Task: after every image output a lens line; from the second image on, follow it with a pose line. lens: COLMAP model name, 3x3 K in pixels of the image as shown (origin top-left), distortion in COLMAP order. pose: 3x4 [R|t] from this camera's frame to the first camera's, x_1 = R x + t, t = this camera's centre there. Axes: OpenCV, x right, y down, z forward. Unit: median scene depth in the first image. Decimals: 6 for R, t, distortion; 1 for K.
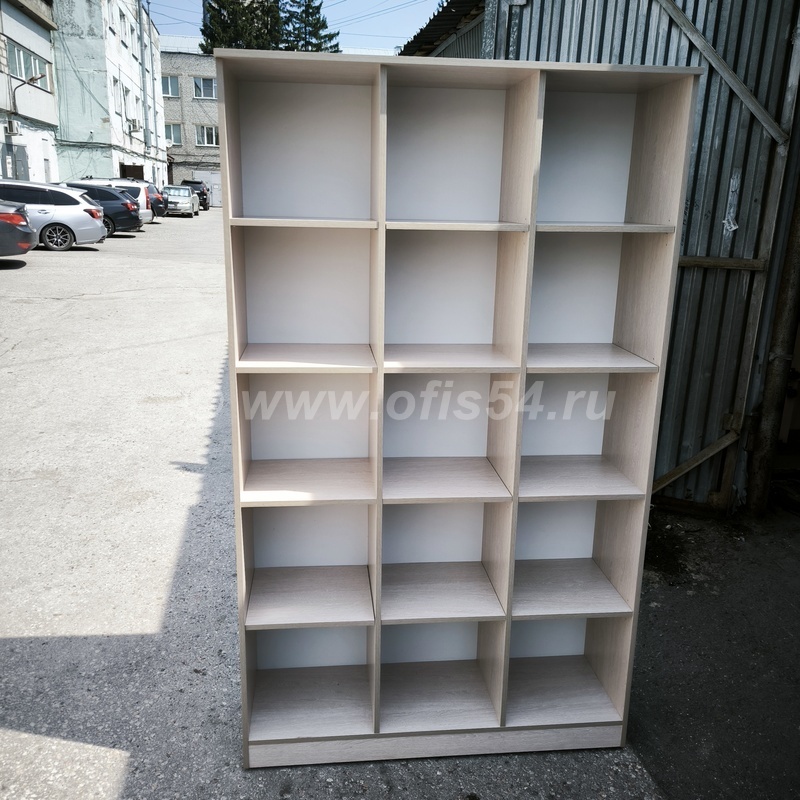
lens RADIAL K [[751.6, 0, 399.3], [0, 751.6, 405.6], [0, 0, 1]] dist [0.005961, 0.000000]
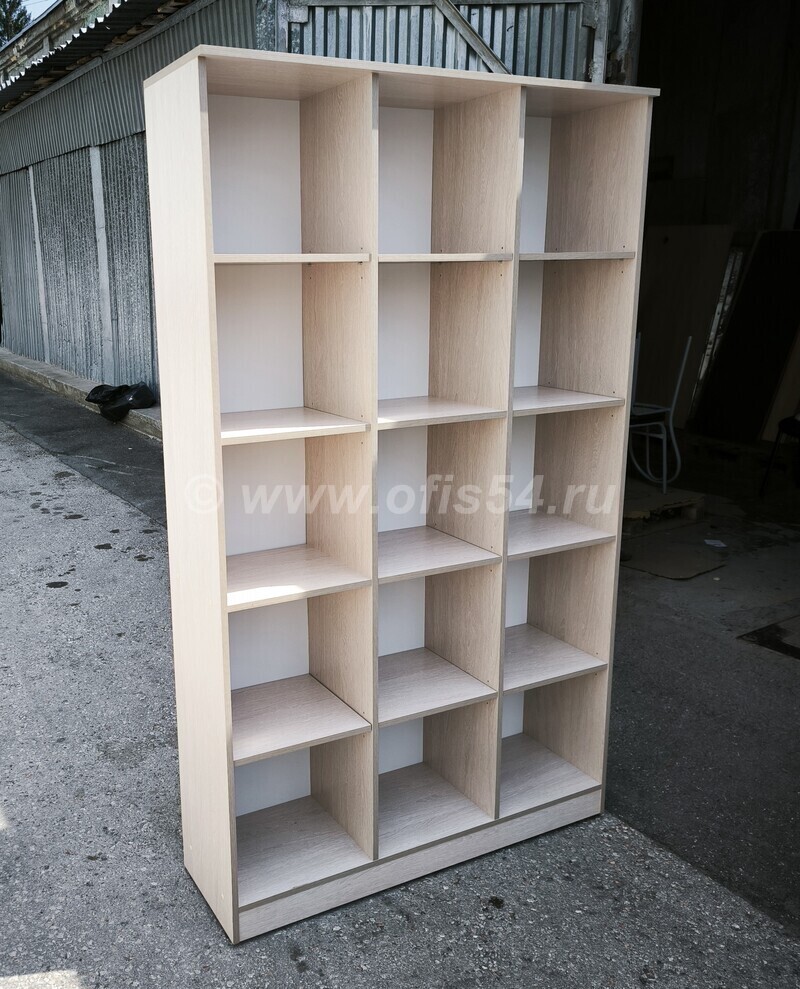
lens RADIAL K [[979.7, 0, 400.2], [0, 979.7, 490.4], [0, 0, 1]] dist [0.010606, 0.000000]
pose [[0.917713, -0.114197, 0.380476, -0.357097], [0.114282, 0.993195, 0.022451, 0.002536], [-0.380450, 0.022878, 0.924518, -0.034234]]
